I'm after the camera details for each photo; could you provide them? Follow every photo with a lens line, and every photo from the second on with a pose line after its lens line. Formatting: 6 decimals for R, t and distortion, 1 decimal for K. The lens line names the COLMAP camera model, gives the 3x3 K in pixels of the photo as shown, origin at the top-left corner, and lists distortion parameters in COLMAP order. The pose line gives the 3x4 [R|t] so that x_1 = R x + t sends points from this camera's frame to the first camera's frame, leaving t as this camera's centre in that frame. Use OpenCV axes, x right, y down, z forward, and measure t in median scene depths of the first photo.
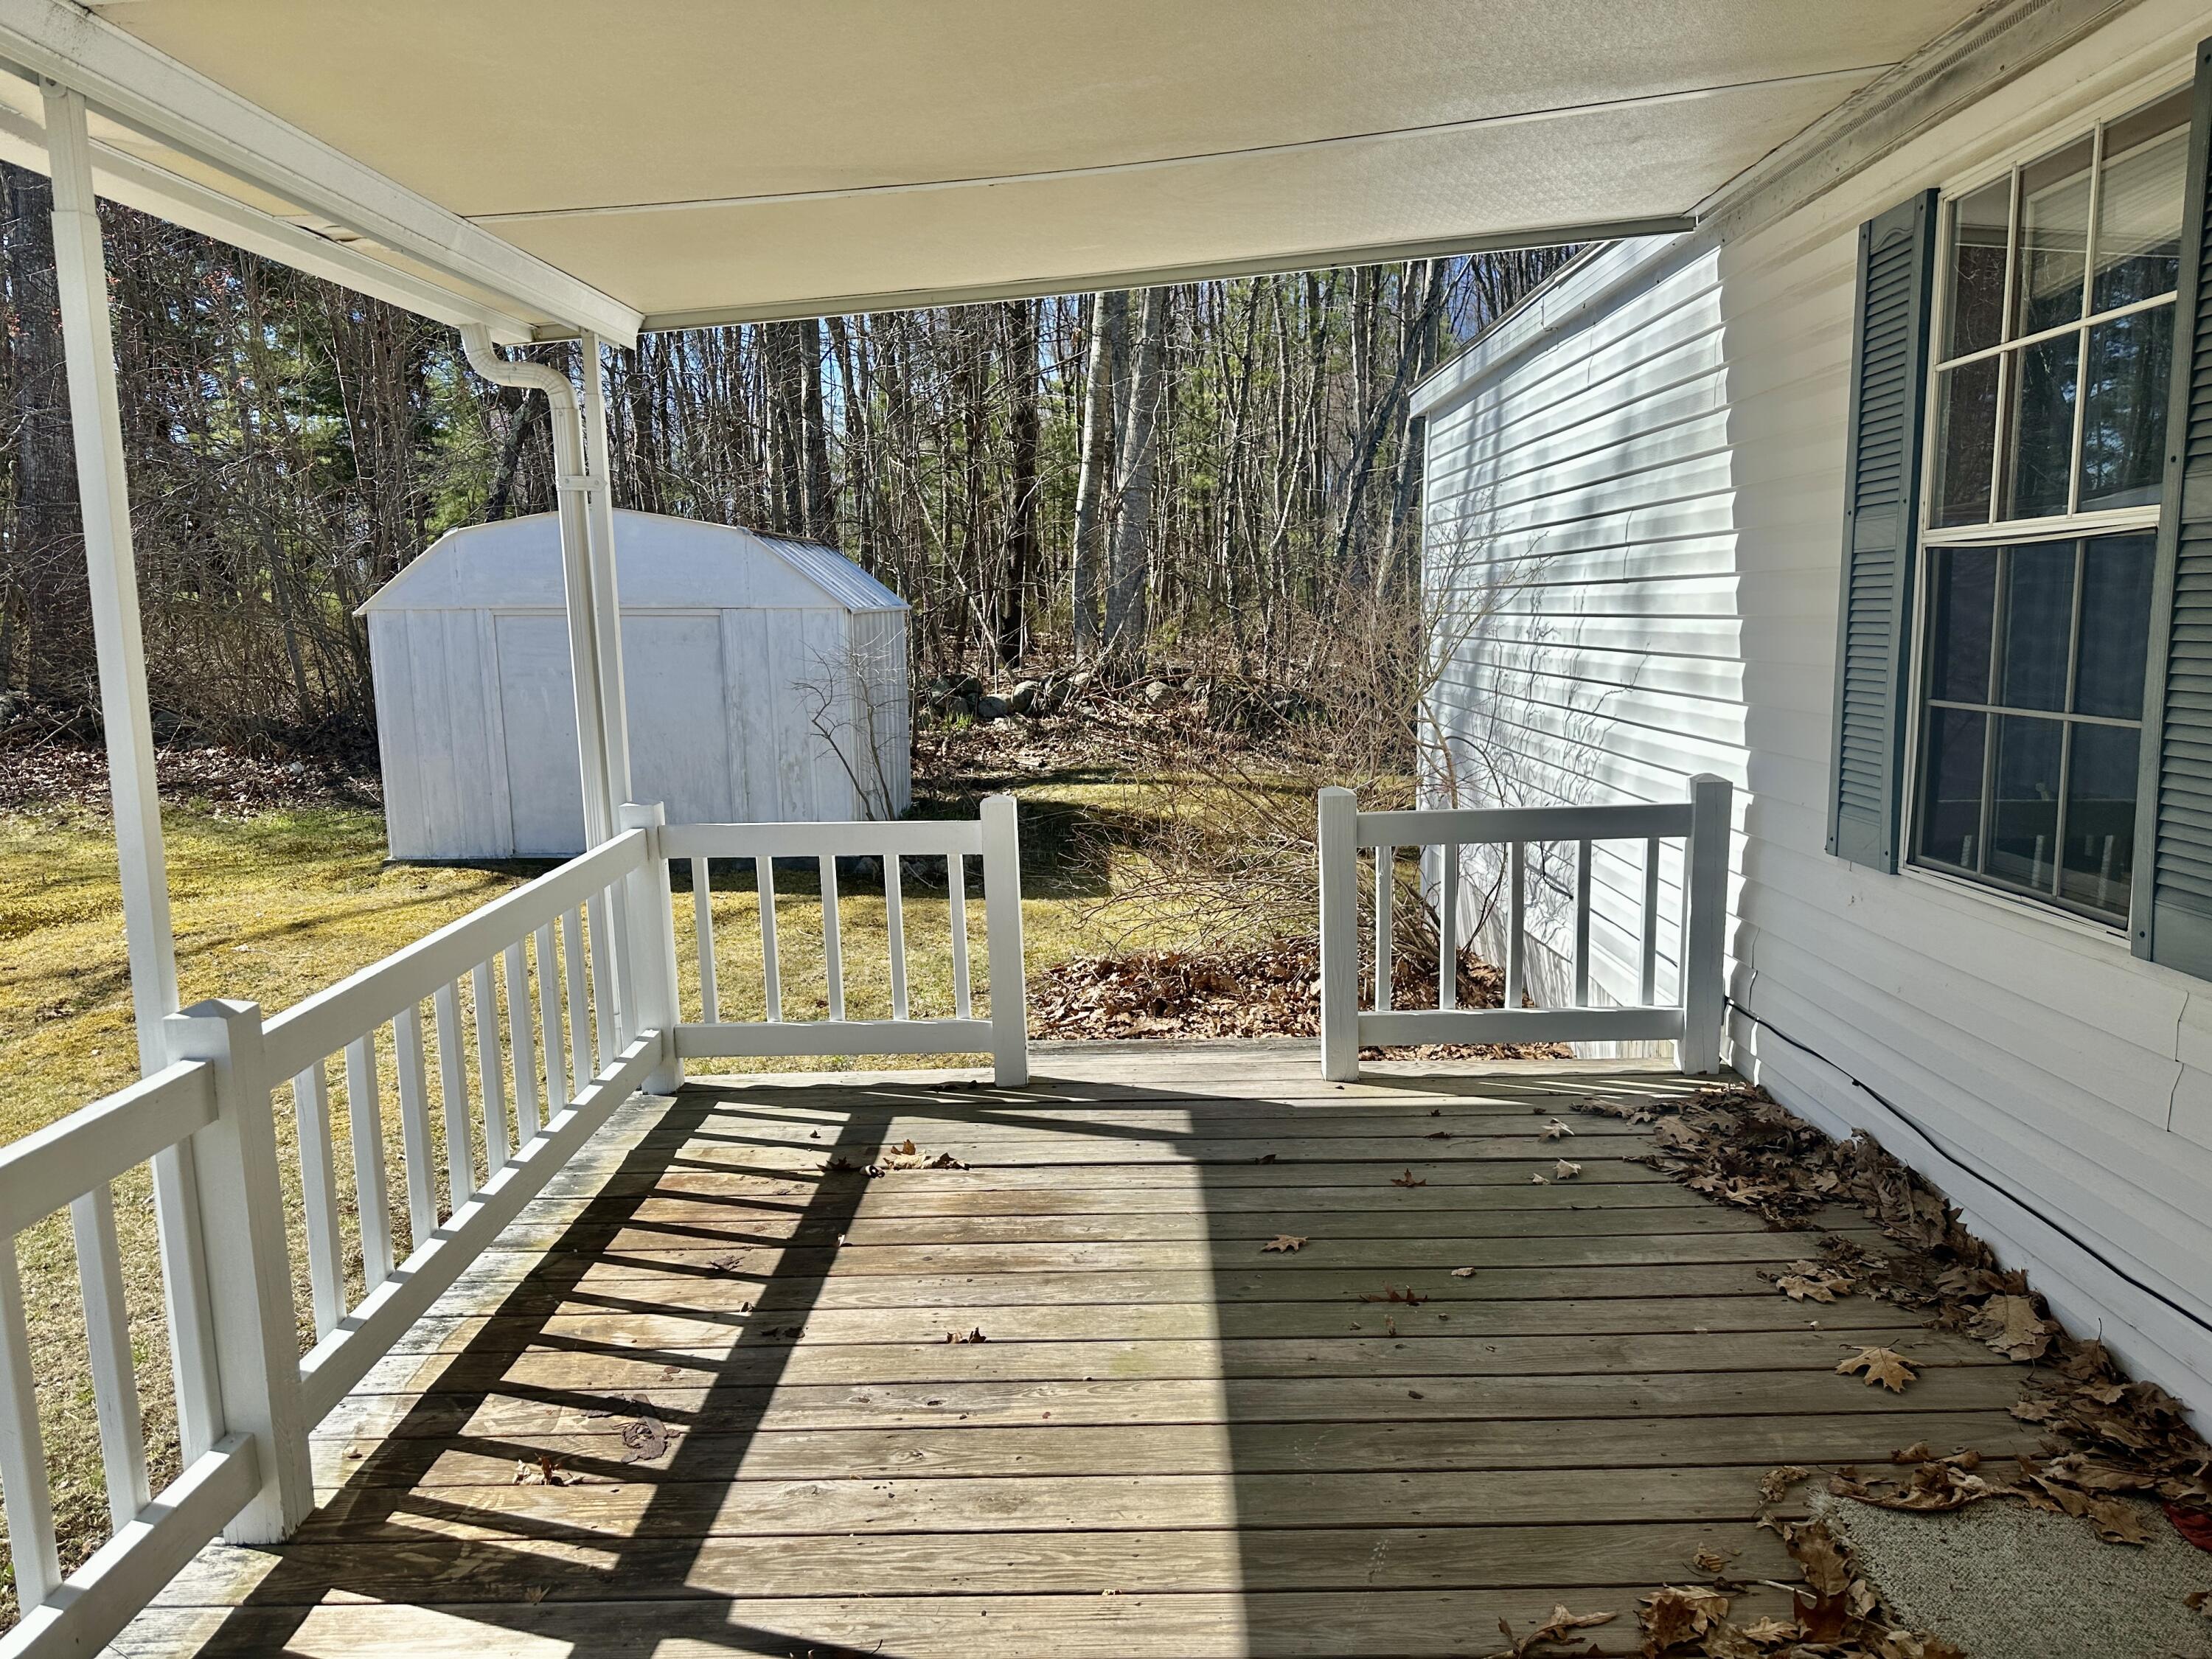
lens RADIAL K [[1547.6, 0, 1136.2], [0, 1547.6, 866.4], [0, 0, 1]] dist [0.019776, -0.026618]
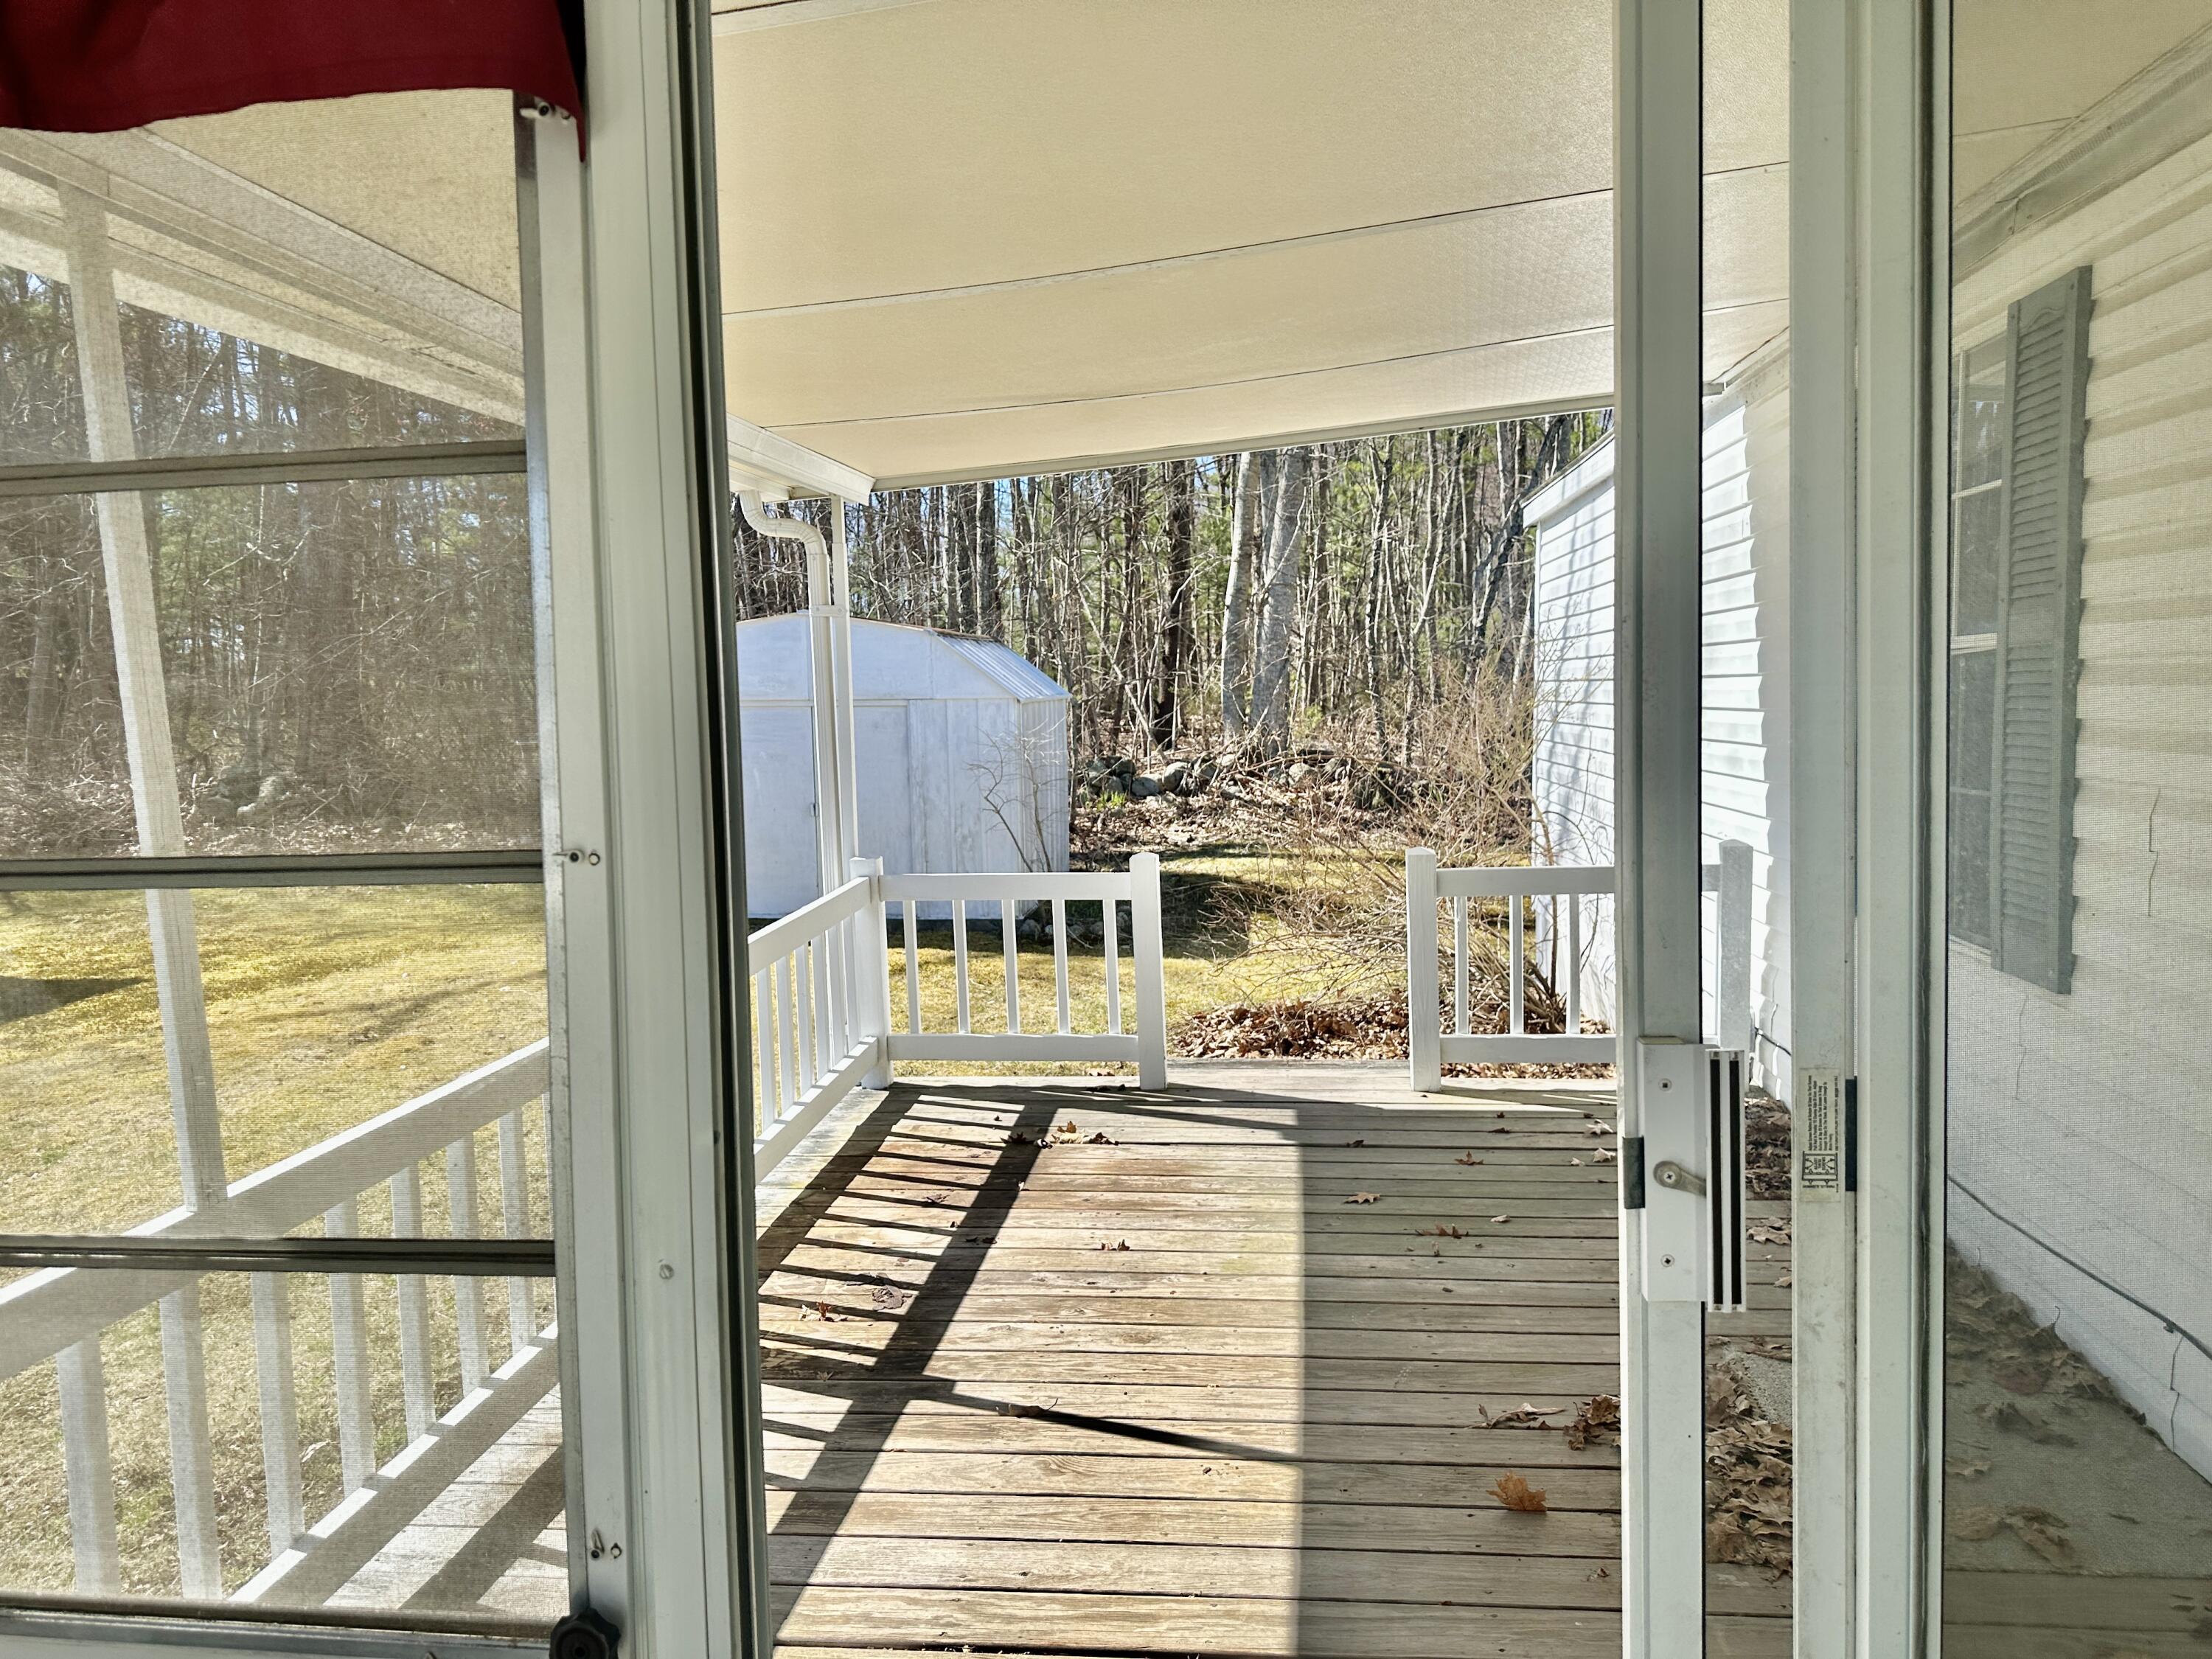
lens RADIAL K [[1547.6, 0, 1101.9], [0, 1547.6, 827.7], [0, 0, 1]] dist [0.019776, -0.026618]
pose [[0.992688, 0.005229, -0.120597, 0.026059], [-0.014546, 0.996963, -0.076510, 0.029451], [0.119830, 0.077705, 0.989749, -0.240353]]
